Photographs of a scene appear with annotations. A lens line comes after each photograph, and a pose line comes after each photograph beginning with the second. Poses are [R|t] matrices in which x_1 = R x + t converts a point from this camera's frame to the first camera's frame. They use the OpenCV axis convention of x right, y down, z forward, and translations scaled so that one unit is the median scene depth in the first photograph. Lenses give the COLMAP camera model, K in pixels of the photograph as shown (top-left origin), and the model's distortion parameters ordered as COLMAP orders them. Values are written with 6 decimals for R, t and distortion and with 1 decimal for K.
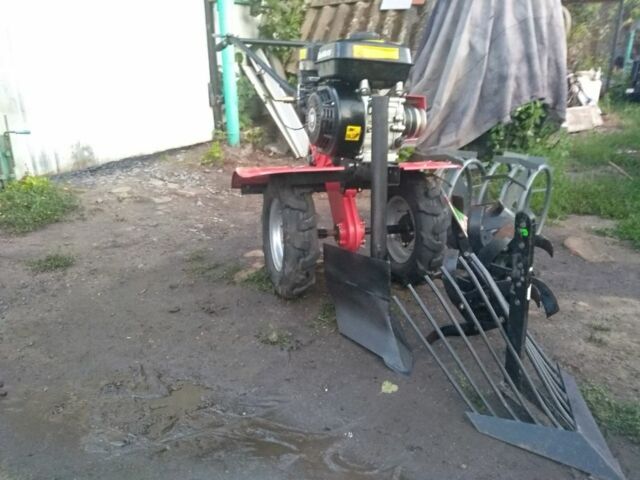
lens RADIAL K [[497.5, 0, 346.4], [0, 497.5, 241.8], [0, 0, 1]] dist [-0.008180, -0.021440]
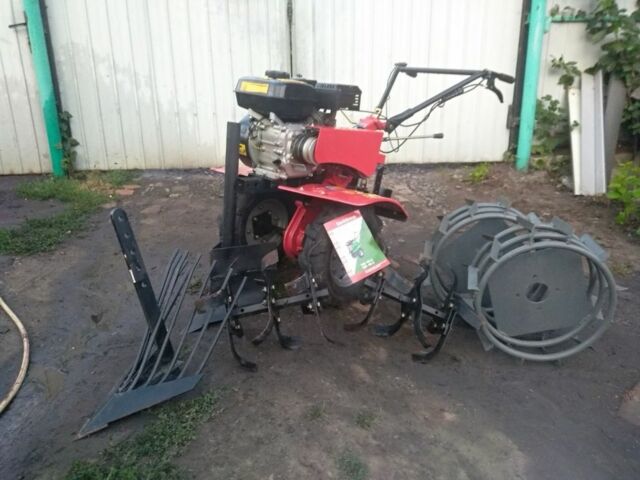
lens RADIAL K [[497.5, 0, 322.0], [0, 497.5, 242.9], [0, 0, 1]] dist [-0.008180, -0.021440]
pose [[0.471622, 0.271165, -0.839072, 0.442939], [-0.292744, 0.945725, 0.141088, -0.080956], [0.831789, 0.179093, 0.525407, 0.188570]]
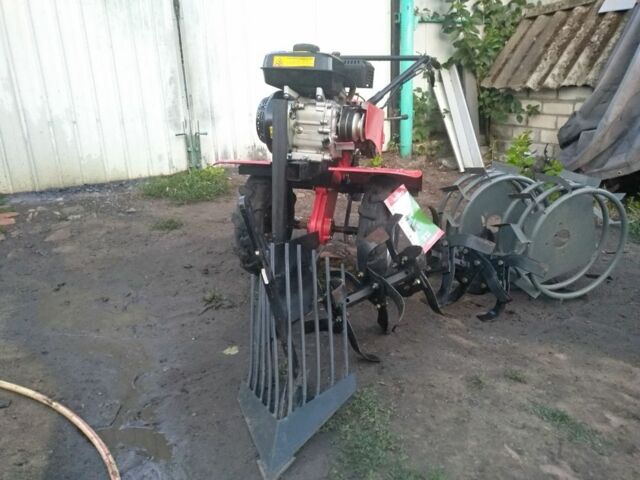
lens RADIAL K [[497.5, 0, 321.0], [0, 497.5, 241.7], [0, 0, 1]] dist [-0.008180, -0.021440]
pose [[0.788118, 0.148534, -0.597335, 0.291913], [-0.171506, 0.985007, 0.018649, -0.003198], [0.591148, 0.087749, 0.801775, 0.055756]]
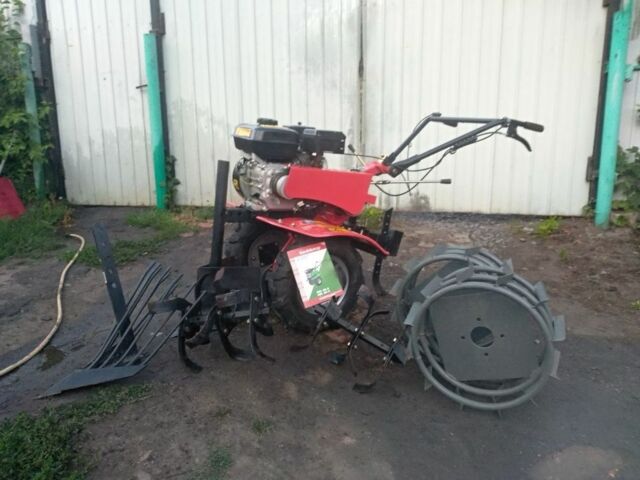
lens RADIAL K [[497.5, 0, 322.1], [0, 497.5, 239.7], [0, 0, 1]] dist [-0.008180, -0.021440]
pose [[0.192630, 0.198777, -0.960927, 0.538236], [-0.329465, 0.935523, 0.127476, -0.118129], [0.924309, 0.292037, 0.245700, 0.320903]]
